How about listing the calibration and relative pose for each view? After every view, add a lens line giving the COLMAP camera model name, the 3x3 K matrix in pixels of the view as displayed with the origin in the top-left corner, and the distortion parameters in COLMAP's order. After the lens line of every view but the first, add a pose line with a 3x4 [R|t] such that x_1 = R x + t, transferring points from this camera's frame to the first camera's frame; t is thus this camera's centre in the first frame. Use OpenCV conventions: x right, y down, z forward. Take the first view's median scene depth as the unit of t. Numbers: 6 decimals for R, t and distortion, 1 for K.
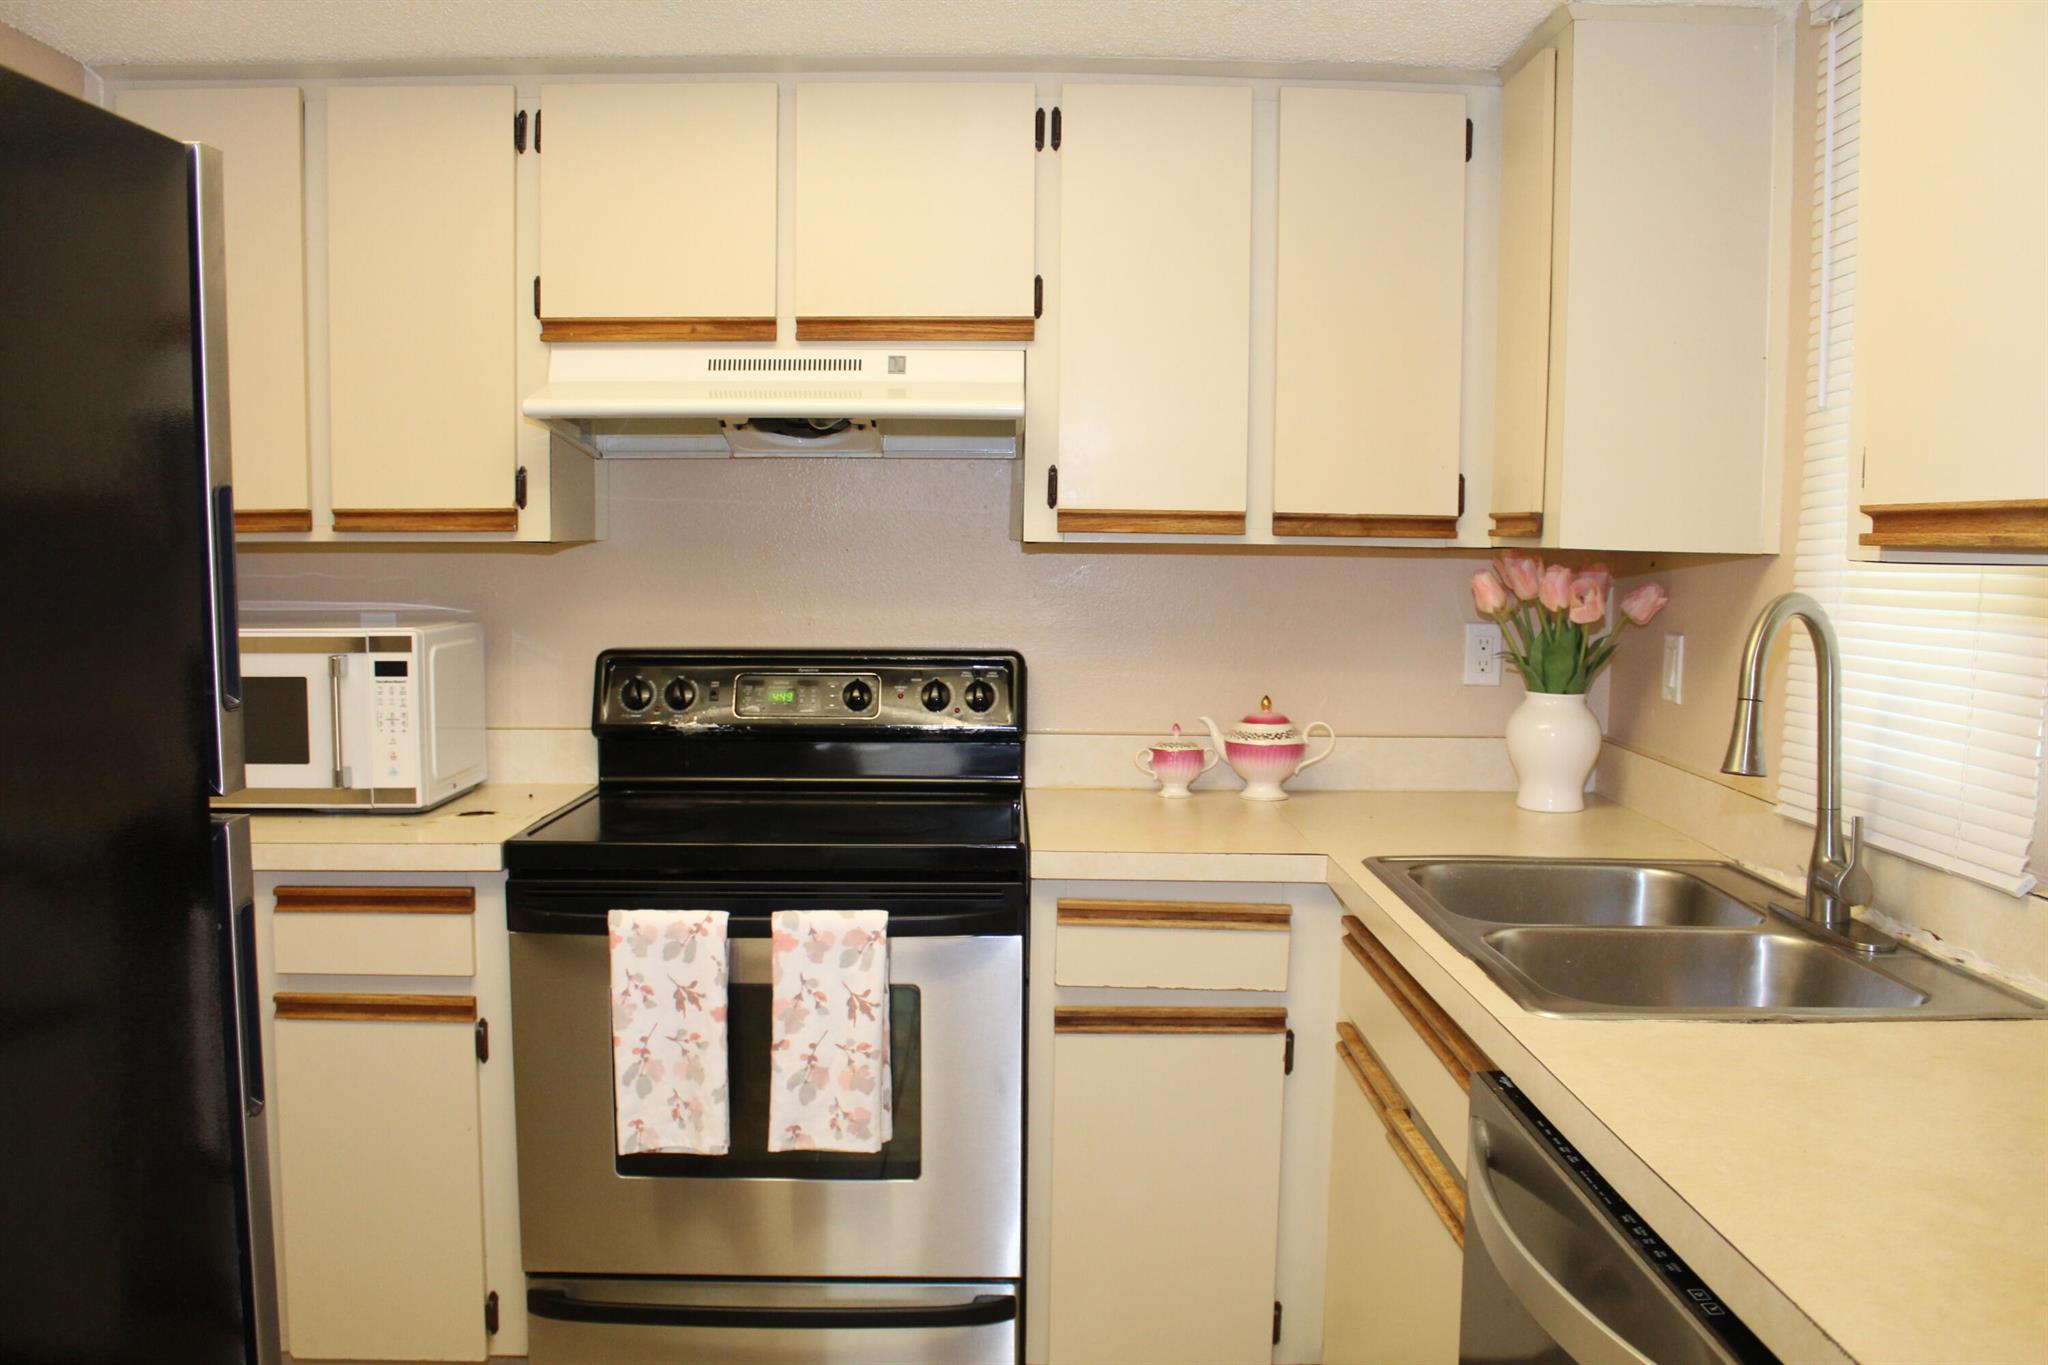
lens RADIAL K [[1731.6, 0, 1027.7], [0, 1731.6, 693.5], [0, 0, 1]] dist [-0.157674, 0.138771]
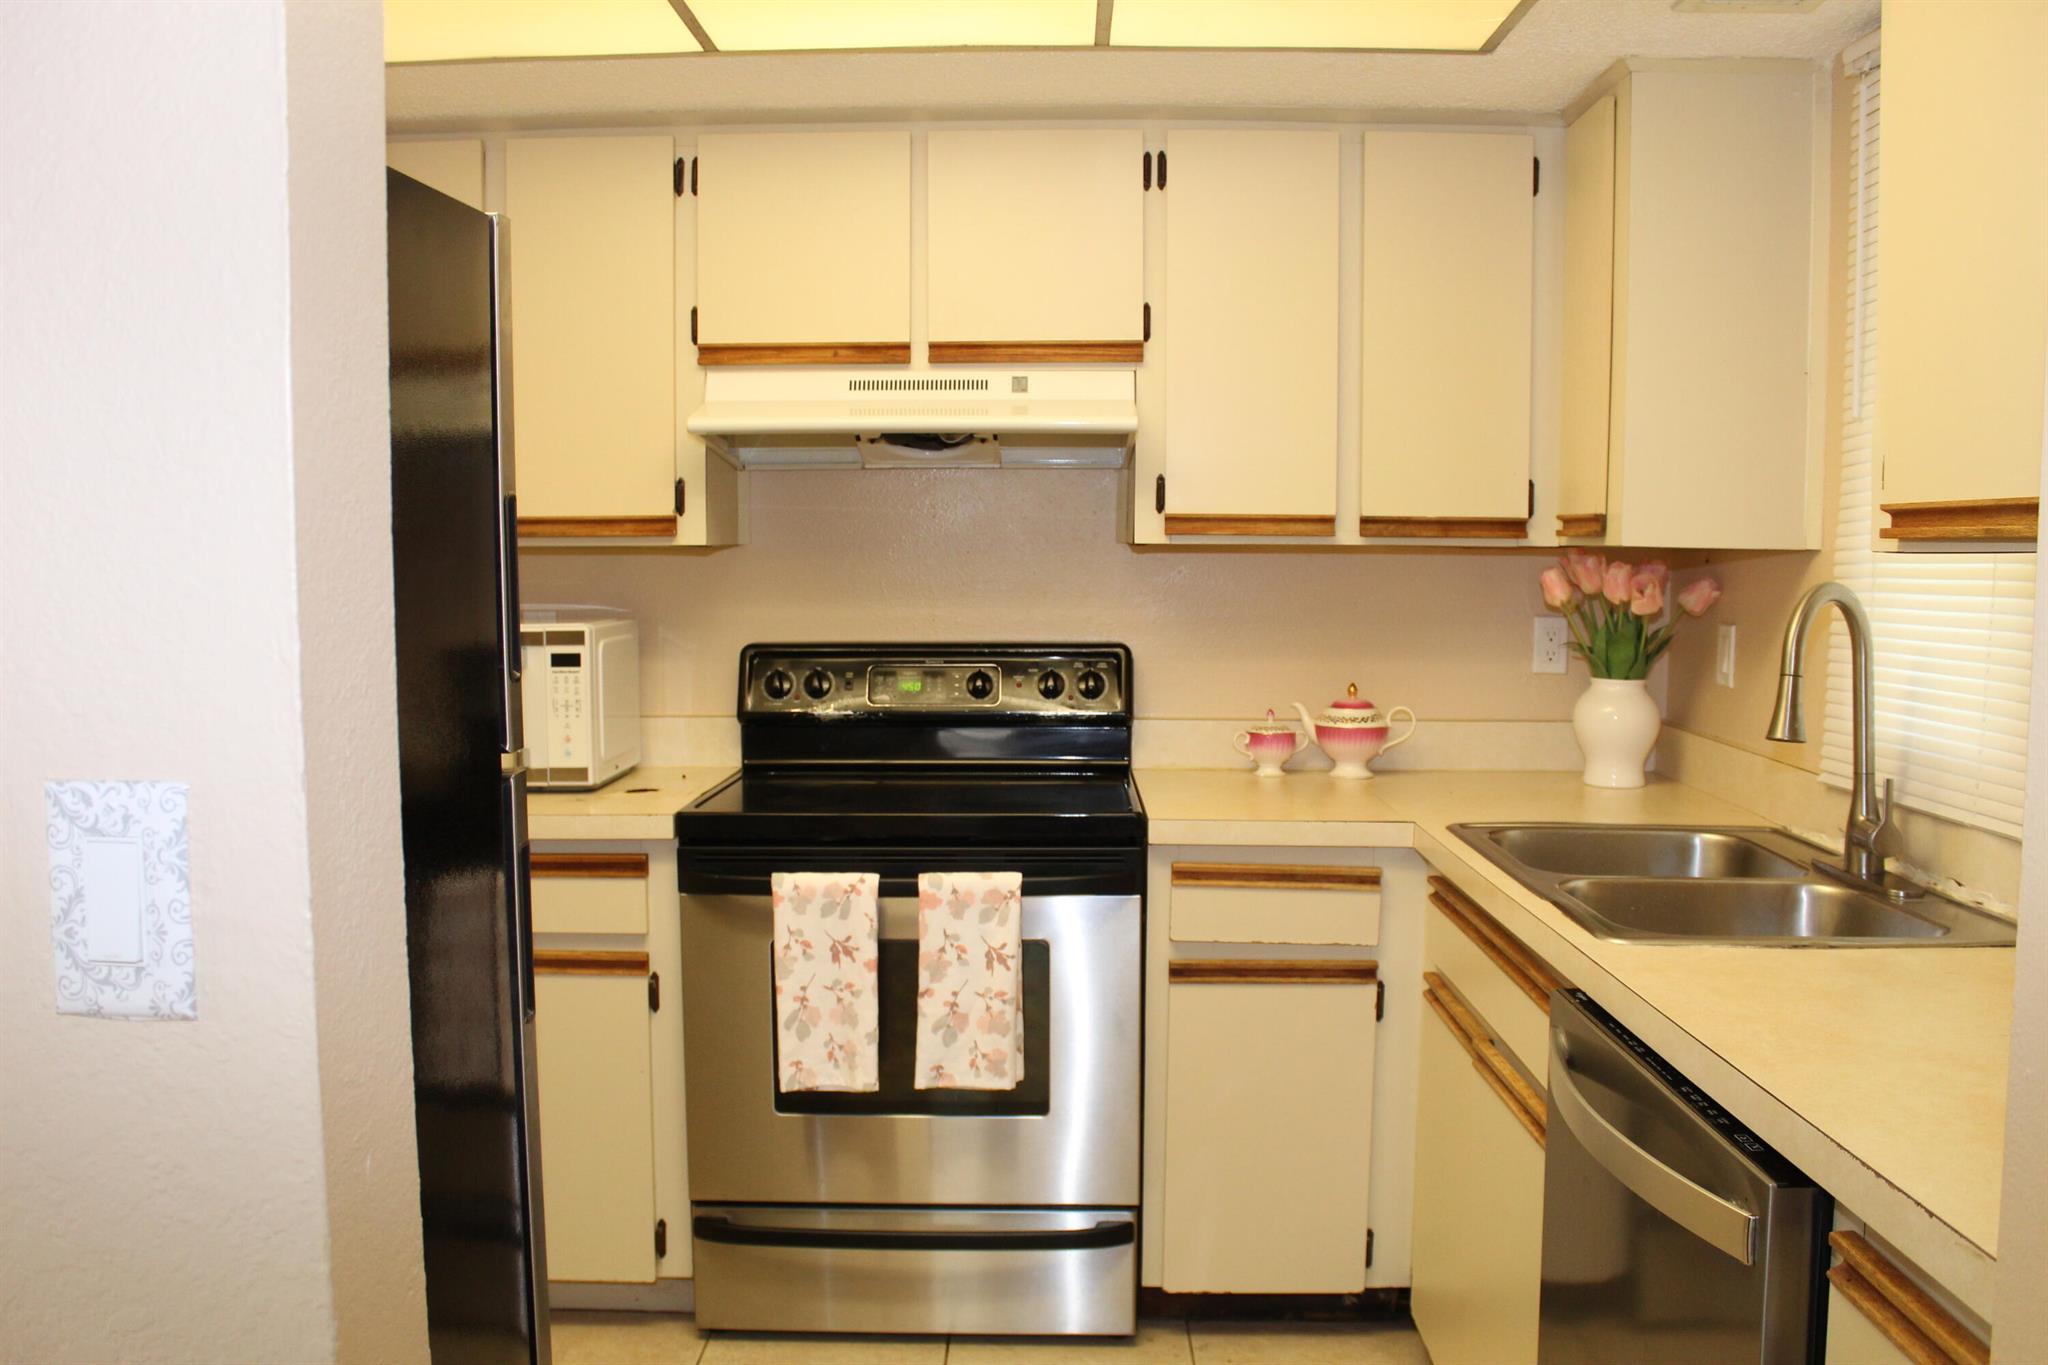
lens RADIAL K [[1731.6, 0, 1026.1], [0, 1731.6, 688.1], [0, 0, 1]] dist [-0.157674, 0.138771]
pose [[0.999467, -0.004221, -0.032365, -0.037445], [0.003966, 0.999961, -0.007950, 0.013654], [0.032398, 0.007817, 0.999444, -0.110543]]
